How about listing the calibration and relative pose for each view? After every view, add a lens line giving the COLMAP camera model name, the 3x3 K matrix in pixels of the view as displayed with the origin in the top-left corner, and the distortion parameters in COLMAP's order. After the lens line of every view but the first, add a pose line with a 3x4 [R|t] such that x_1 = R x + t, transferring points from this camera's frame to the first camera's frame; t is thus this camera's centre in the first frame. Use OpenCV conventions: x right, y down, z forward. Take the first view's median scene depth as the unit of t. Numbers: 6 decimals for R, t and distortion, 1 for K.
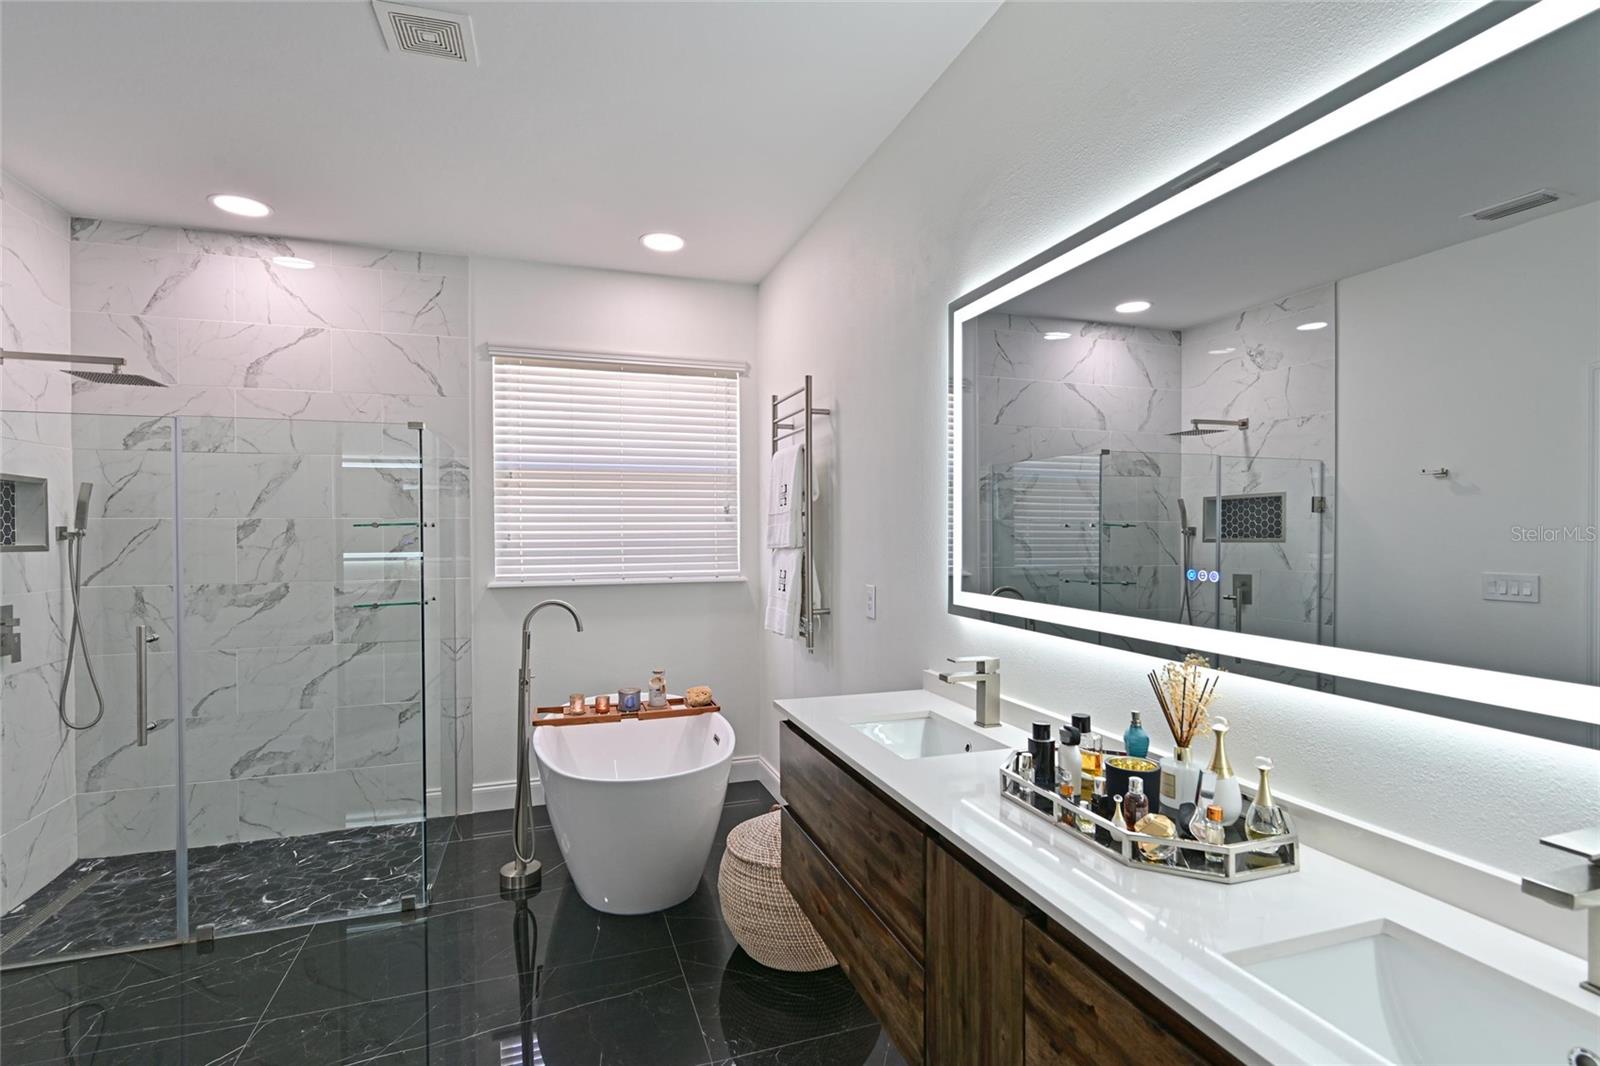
lens RADIAL K [[756.1, 0, 798.4], [0, 756.1, 533.0], [0, 0, 1]] dist [-0.002725, -0.000208]
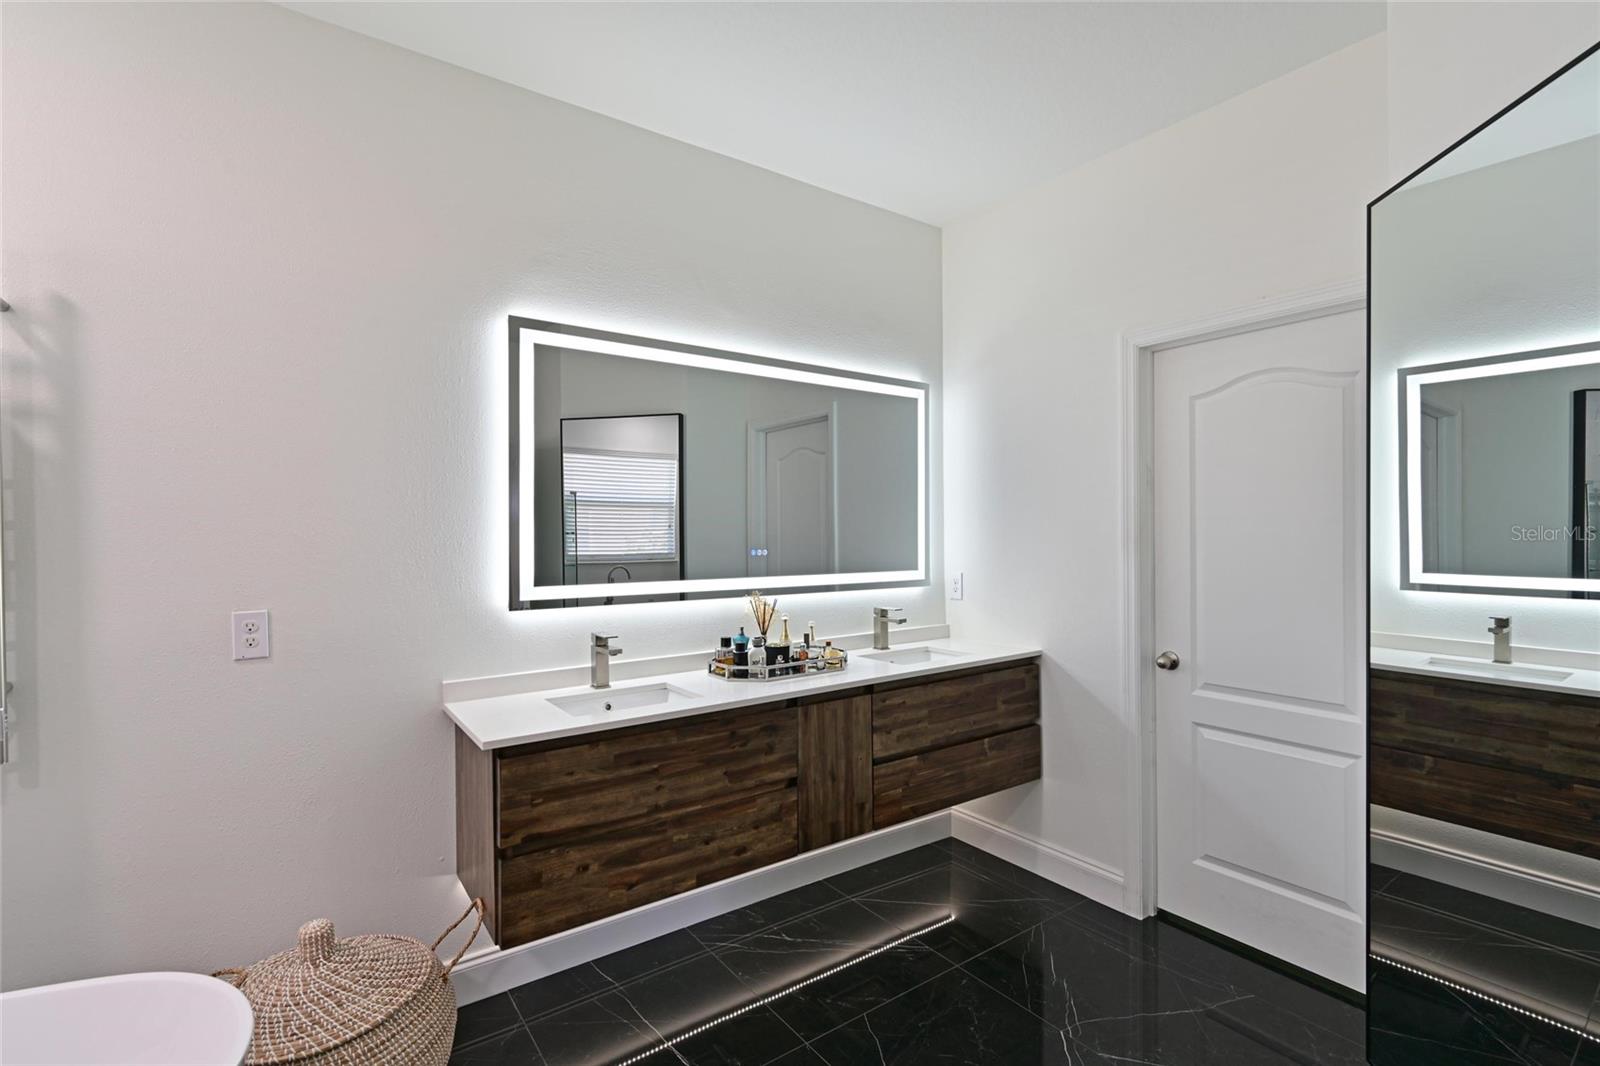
lens RADIAL K [[756.1, 0, 801.2], [0, 756.1, 531.2], [0, 0, 1]] dist [-0.002725, -0.000208]
pose [[-0.292599, 0.000008, 0.956235, -1.501988], [0.014398, 0.999887, 0.004397, -0.009966], [-0.956127, 0.015054, -0.292566, 1.506997]]
